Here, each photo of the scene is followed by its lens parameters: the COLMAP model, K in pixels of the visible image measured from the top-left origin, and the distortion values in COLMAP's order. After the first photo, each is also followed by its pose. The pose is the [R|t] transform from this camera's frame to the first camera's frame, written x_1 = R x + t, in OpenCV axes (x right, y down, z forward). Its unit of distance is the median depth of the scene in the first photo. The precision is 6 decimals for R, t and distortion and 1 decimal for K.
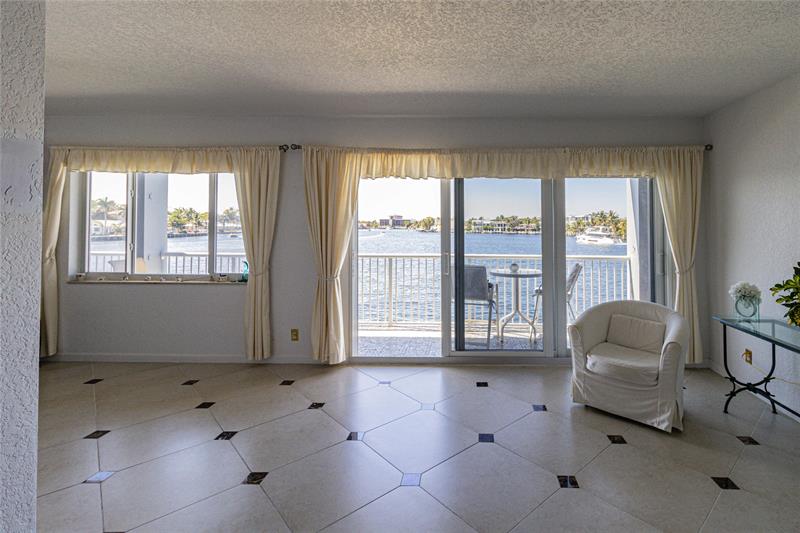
lens RADIAL K [[383.2, 0, 469.4], [0, 383.2, 227.0], [0, 0, 1]] dist [-0.002566, -0.000550]
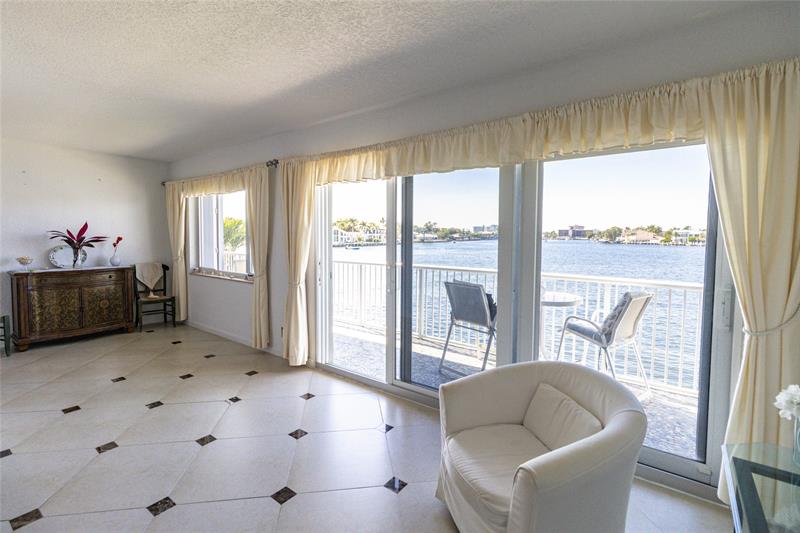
lens RADIAL K [[366.7, 0, 400.4], [0, 366.7, 258.6], [0, 0, 1]] dist [0.000273, -0.000085]
pose [[0.803890, 0.039202, -0.593484, 0.445823], [-0.005073, 0.998241, 0.059066, 0.001585], [0.594756, -0.044472, 0.802675, 0.353080]]
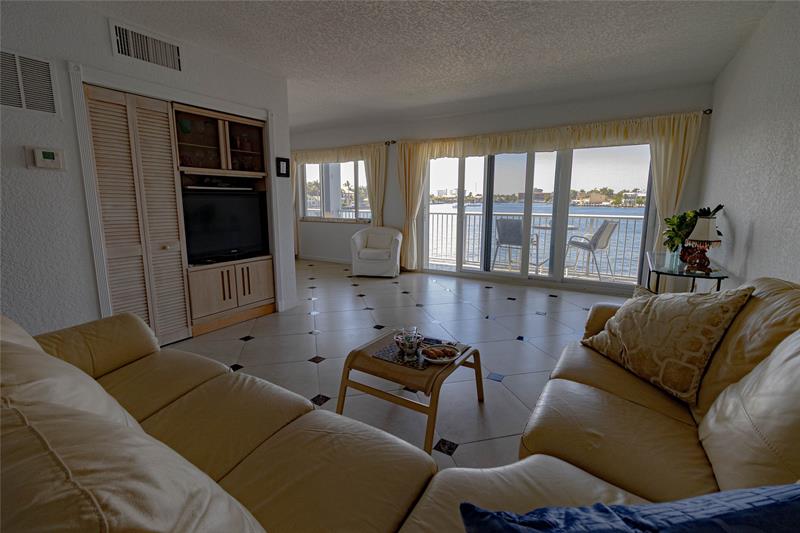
lens RADIAL K [[365.5, 0, 400.0], [0, 365.5, 266.5], [0, 0, 1]] dist [-0.000155, -0.000006]
pose [[0.858611, 0.088561, -0.504920, 0.417686], [0.002106, 0.984346, 0.176232, 0.044436], [0.512623, -0.152378, 0.844984, -0.412880]]
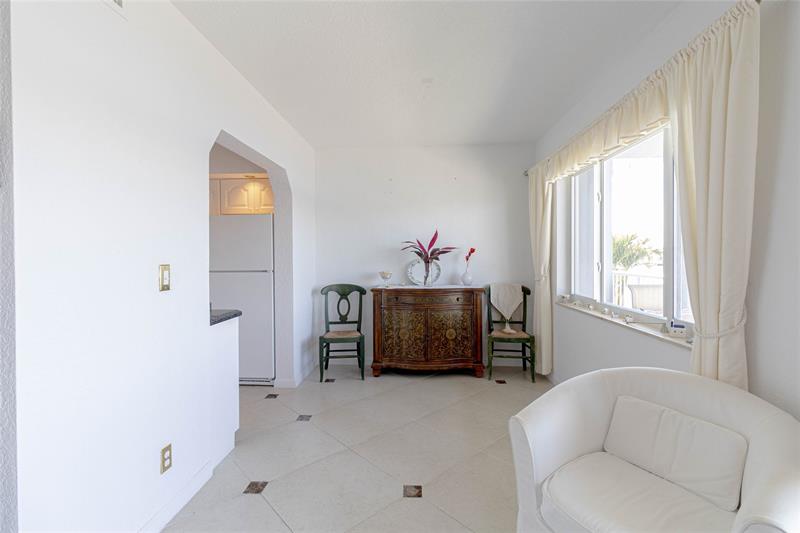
lens RADIAL K [[366.7, 0, 400.4], [0, 366.7, 258.6], [0, 0, 1]] dist [0.000273, -0.000085]
pose [[-0.040795, 0.001330, -0.999167, -0.134119], [0.007454, 0.999972, 0.001027, 0.033805], [0.999140, -0.007406, -0.040803, 0.660137]]
